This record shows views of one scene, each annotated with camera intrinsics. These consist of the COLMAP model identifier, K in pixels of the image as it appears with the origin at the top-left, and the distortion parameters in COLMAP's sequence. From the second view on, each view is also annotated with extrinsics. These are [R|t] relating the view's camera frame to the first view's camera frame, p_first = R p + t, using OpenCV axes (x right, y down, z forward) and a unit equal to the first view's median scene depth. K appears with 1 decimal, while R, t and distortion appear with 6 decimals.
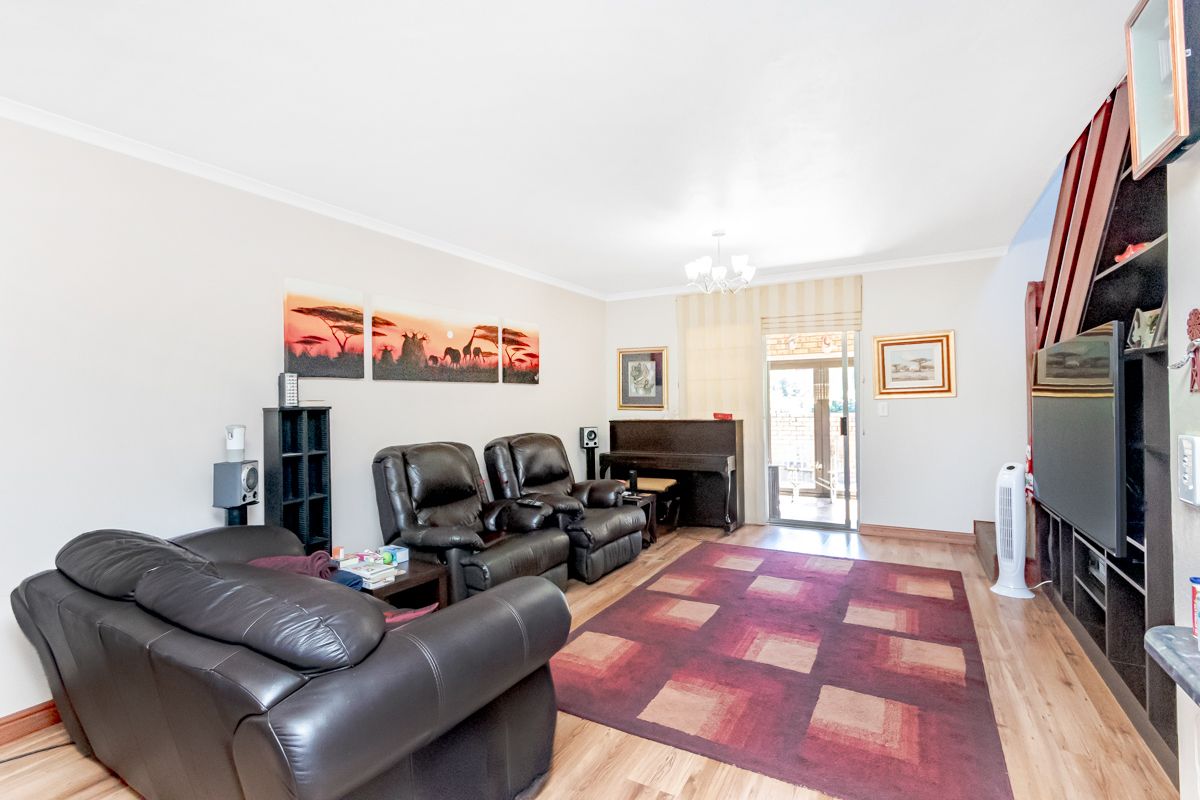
lens RADIAL K [[557.6, 0, 601.8], [0, 557.6, 397.9], [0, 0, 1]] dist [0.003053, -0.000045]
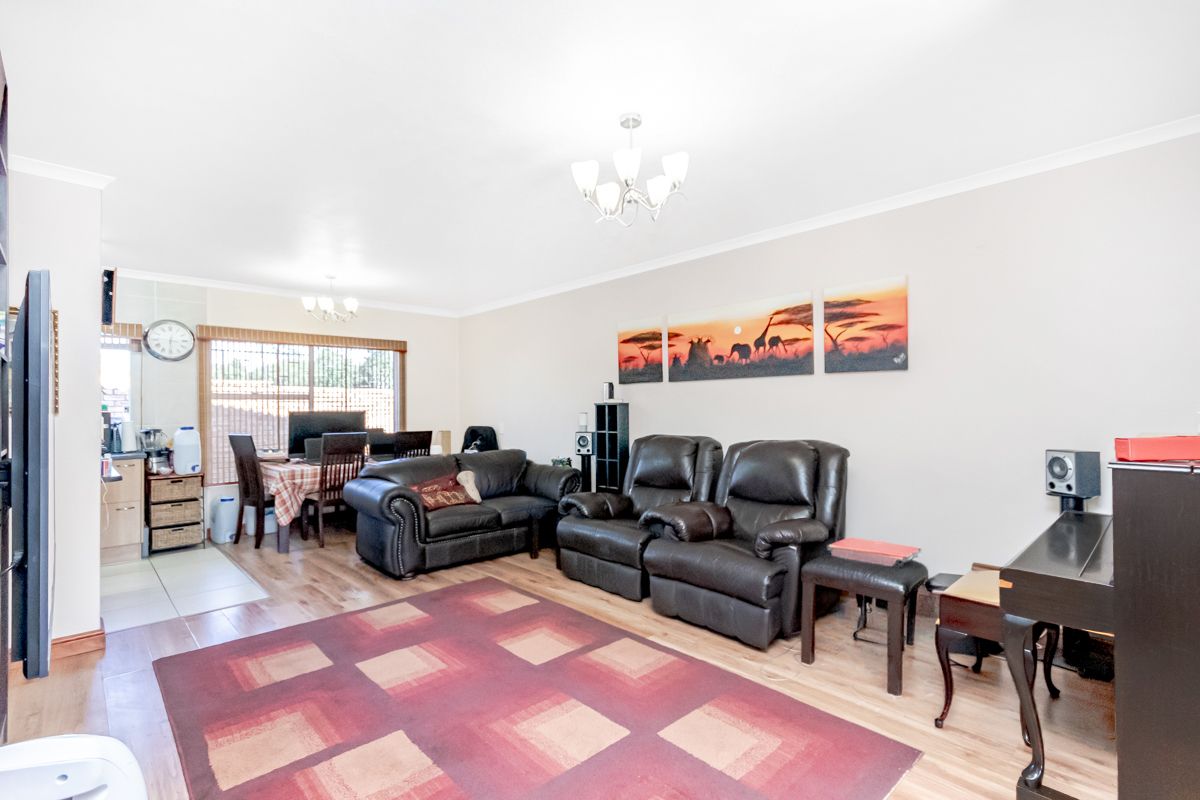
lens RADIAL K [[557.6, 0, 603.1], [0, 557.6, 404.1], [0, 0, 1]] dist [0.003053, -0.000045]
pose [[-0.300418, 0.014256, -0.953701, 0.818389], [0.017966, 0.999795, 0.009286, 0.003521], [0.953639, -0.014344, -0.300612, 1.181827]]
